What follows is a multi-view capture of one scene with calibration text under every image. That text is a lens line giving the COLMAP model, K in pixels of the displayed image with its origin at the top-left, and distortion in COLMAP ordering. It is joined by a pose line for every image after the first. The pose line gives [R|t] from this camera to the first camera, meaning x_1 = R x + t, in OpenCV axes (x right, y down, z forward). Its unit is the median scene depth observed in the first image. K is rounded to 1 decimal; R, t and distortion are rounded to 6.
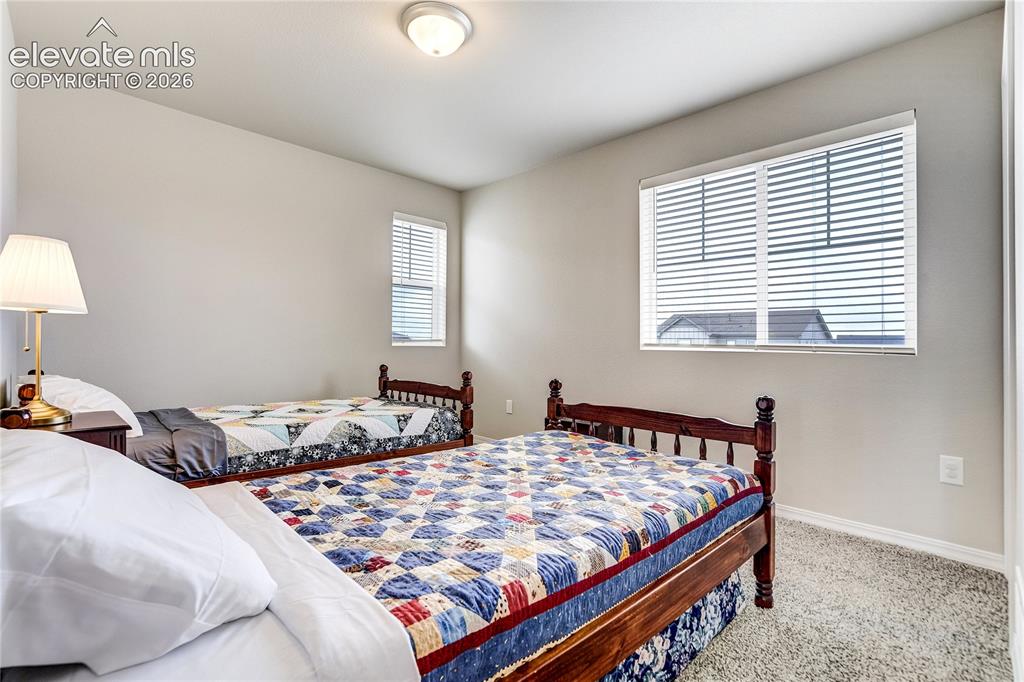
lens RADIAL K [[481.2, 0, 512.0], [0, 481.2, 341.0], [0, 0, 1]] dist [-0.055743, 0.025837]
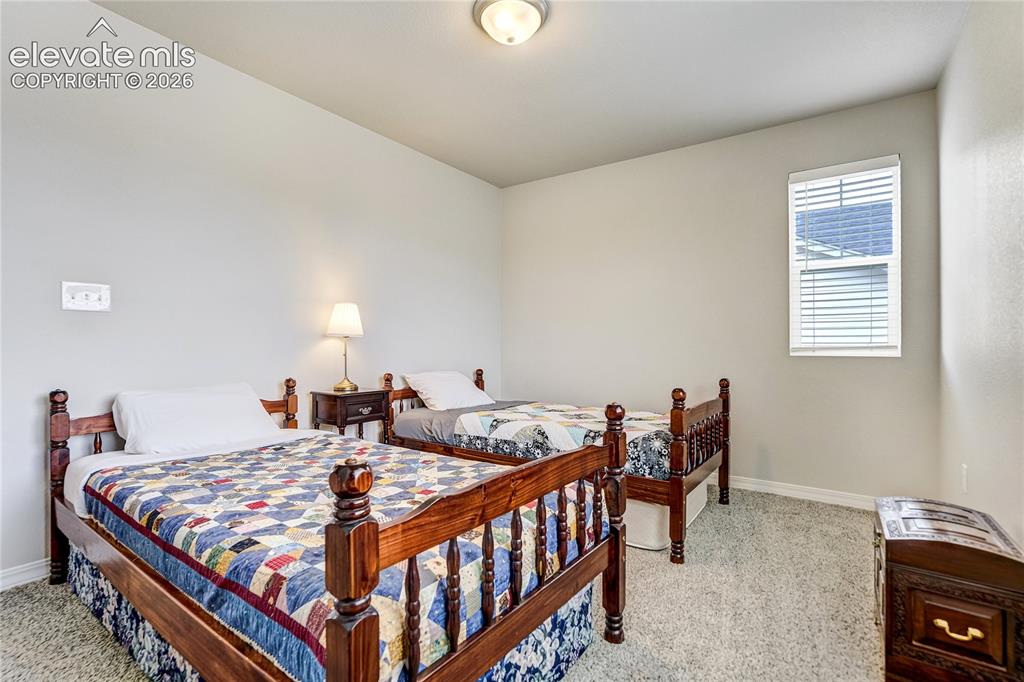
lens RADIAL K [[481.2, 0, 512.0], [0, 481.2, 341.0], [0, 0, 1]] dist [-0.055743, 0.025837]
pose [[0.155392, -0.045040, -0.986826, 0.690027], [0.002469, 0.998975, -0.045206, 0.031621], [0.987850, 0.004588, 0.155344, 0.785207]]
